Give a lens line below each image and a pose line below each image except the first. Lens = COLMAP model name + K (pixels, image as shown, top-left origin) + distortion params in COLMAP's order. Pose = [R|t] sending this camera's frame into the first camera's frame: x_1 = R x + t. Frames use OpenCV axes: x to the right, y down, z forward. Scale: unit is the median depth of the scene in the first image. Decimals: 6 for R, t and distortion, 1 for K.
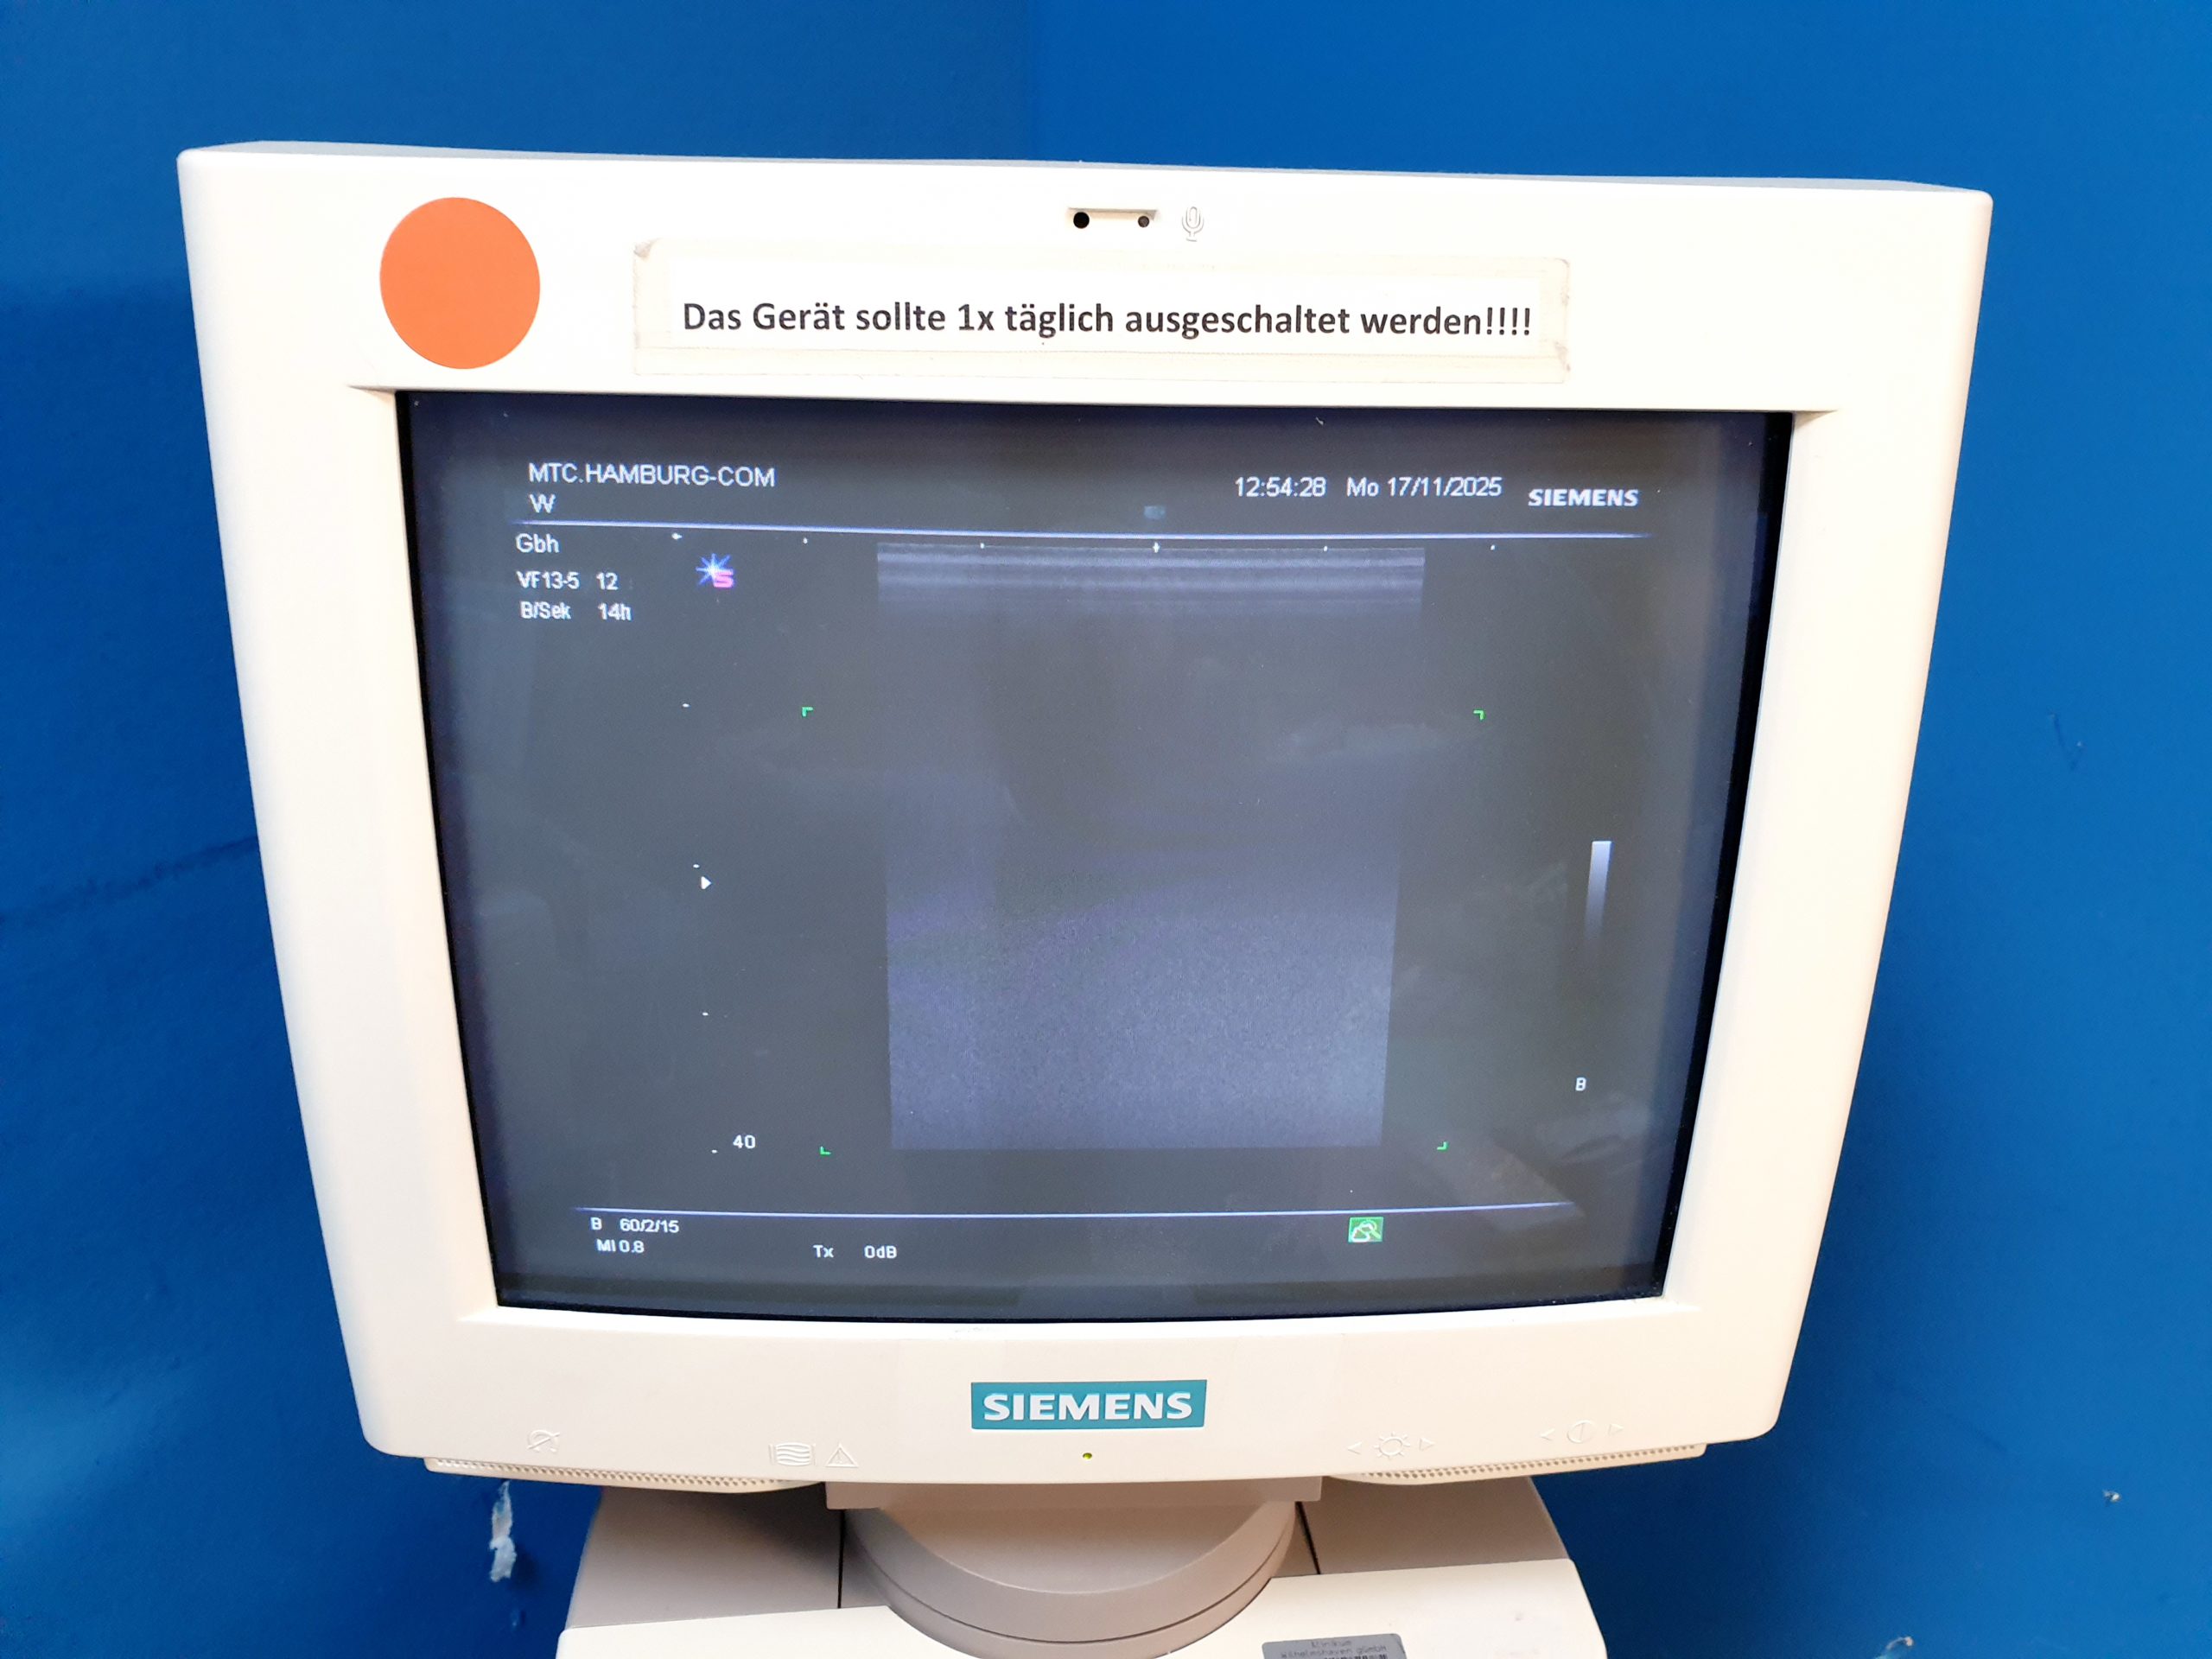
lens RADIAL K [[1750.3, 0, 1100.2], [0, 1750.3, 818.2], [0, 0, 1]] dist [0.027339, -0.029349]
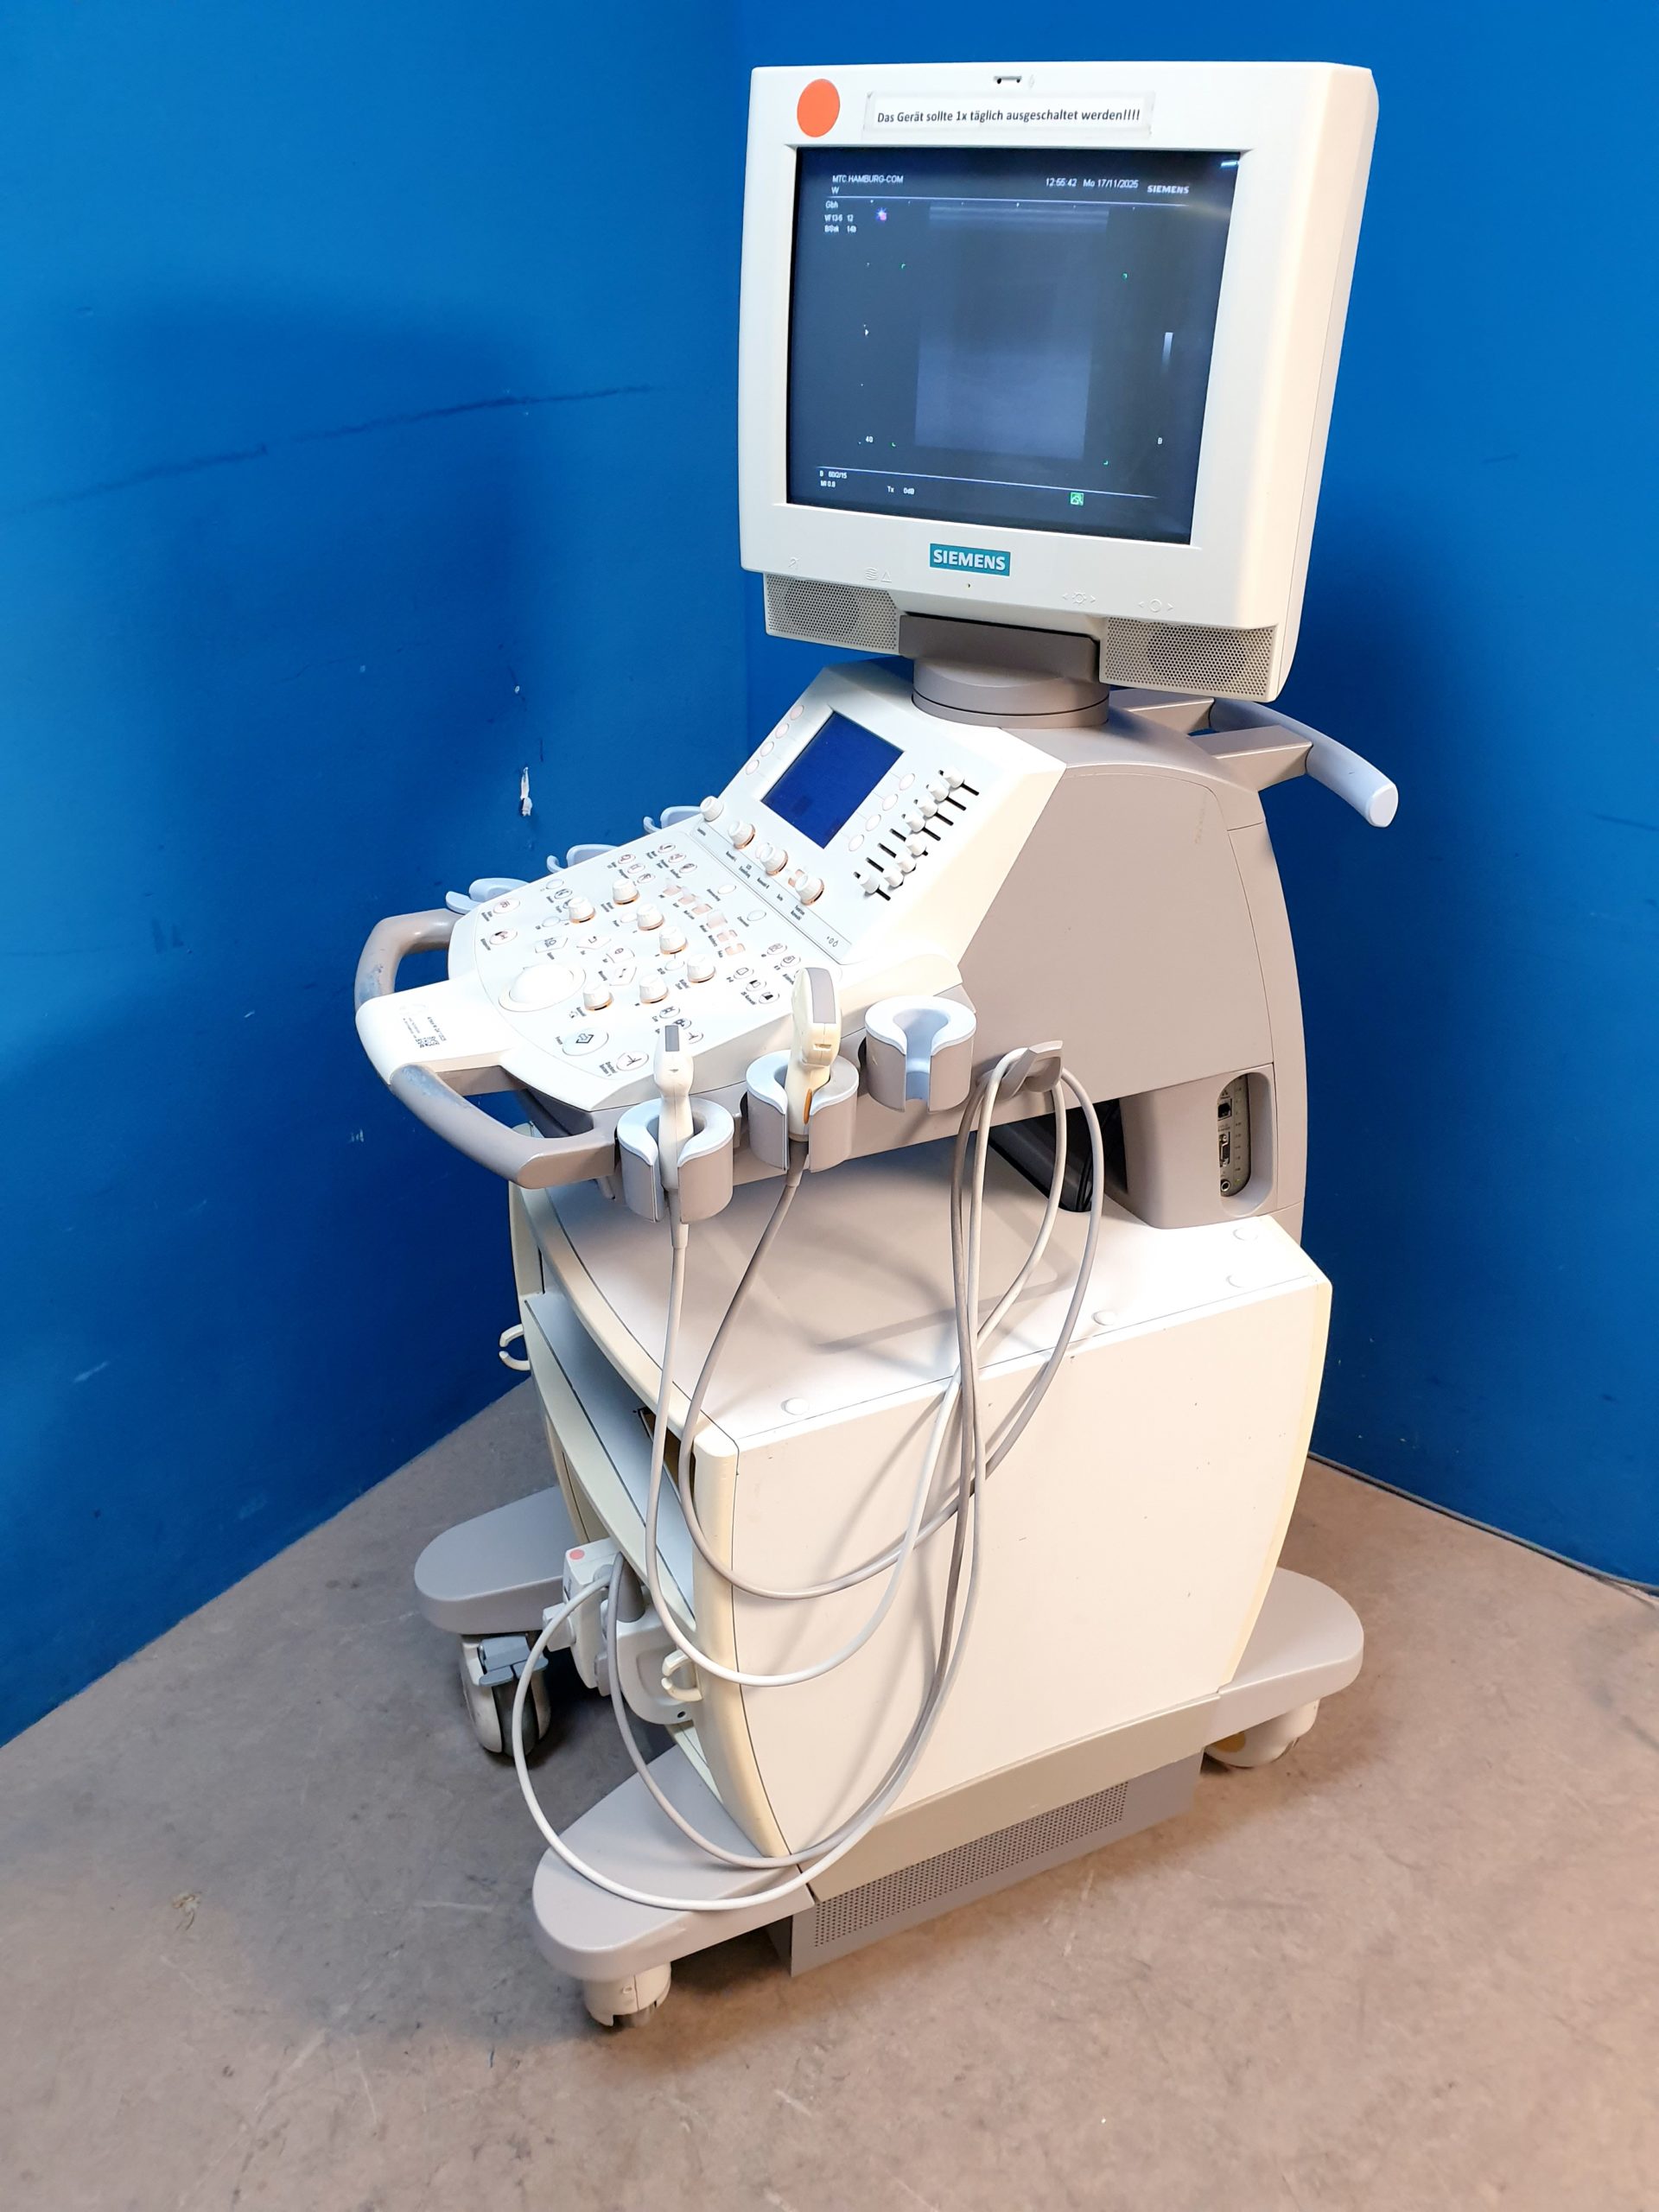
lens RADIAL K [[1750.3, 0, 834.6], [0, 1750.3, 1120.7], [0, 0, 1]] dist [0.027339, -0.029349]
pose [[0.885058, 0.215297, -0.412699, 1.279134], [-0.179770, 0.975914, 0.123588, 1.011188], [0.429367, -0.035191, 0.902444, -1.804056]]
